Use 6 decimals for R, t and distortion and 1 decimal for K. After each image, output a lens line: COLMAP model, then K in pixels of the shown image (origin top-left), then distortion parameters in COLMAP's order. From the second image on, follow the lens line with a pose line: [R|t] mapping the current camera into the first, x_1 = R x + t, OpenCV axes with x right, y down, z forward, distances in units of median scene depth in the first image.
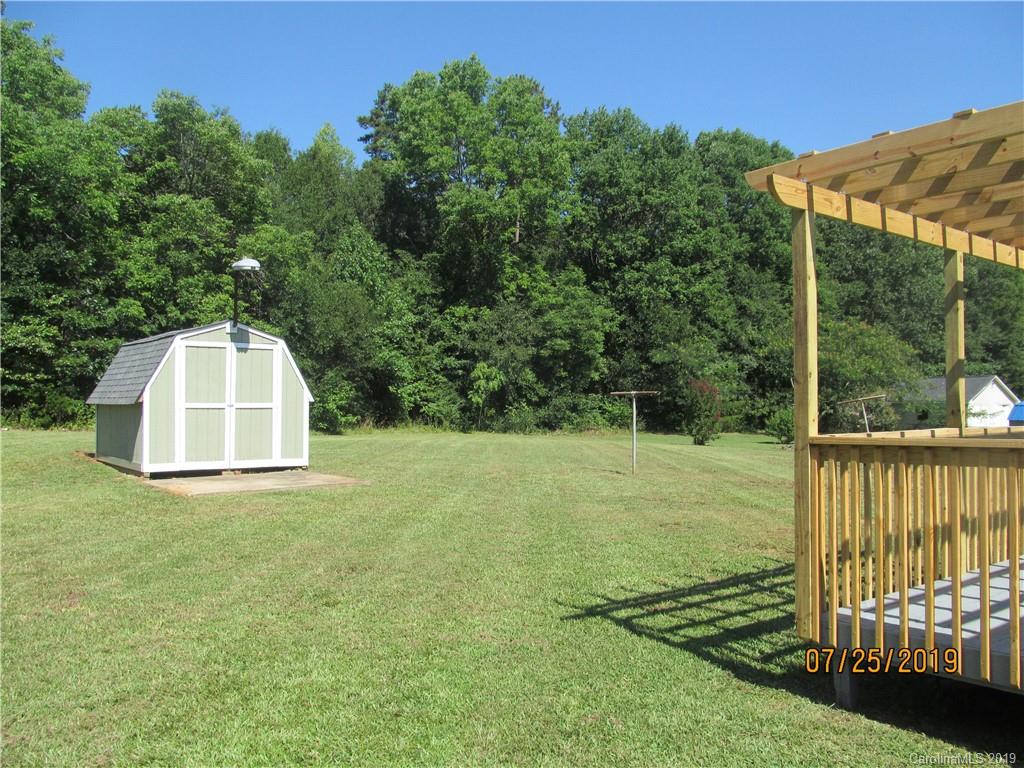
lens RADIAL K [[839.6, 0, 513.8], [0, 839.6, 405.6], [0, 0, 1]] dist [-0.065274, 0.006861]
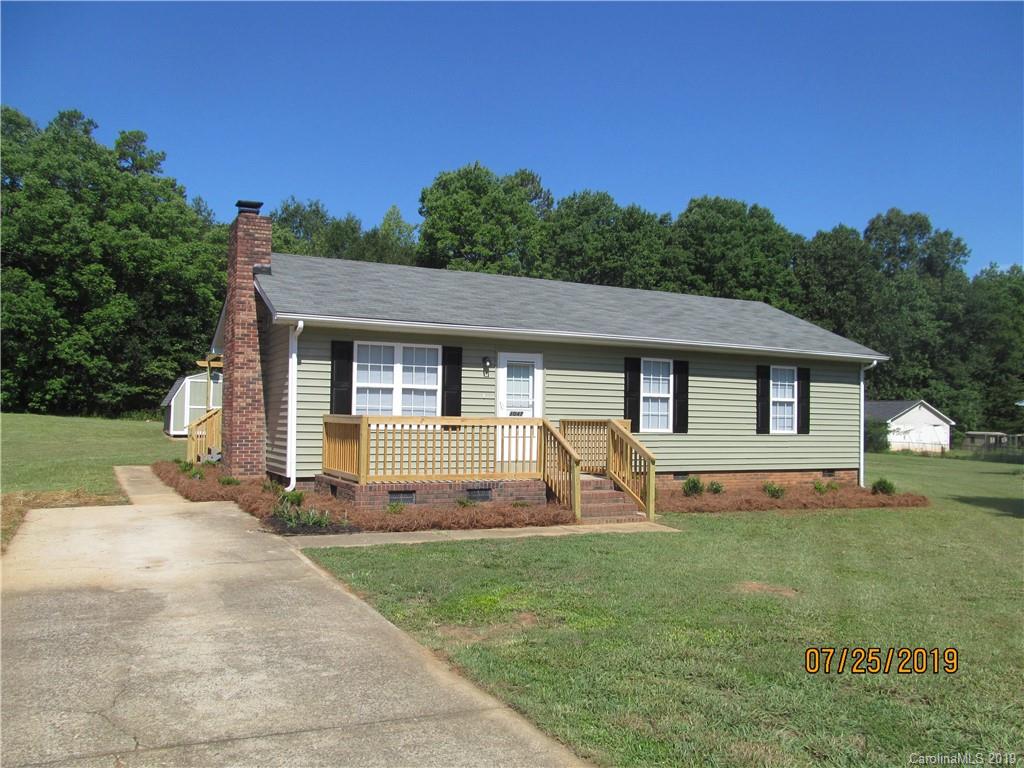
lens RADIAL K [[845.6, 0, 512.0], [0, 845.6, 384.0], [0, 0, 1]] dist [-0.061654, 0.015466]
pose [[0.977642, 0.013049, -0.209870, 0.383508], [-0.022470, 0.998841, -0.042568, 0.005952], [0.209071, 0.046332, 0.976802, -0.434104]]
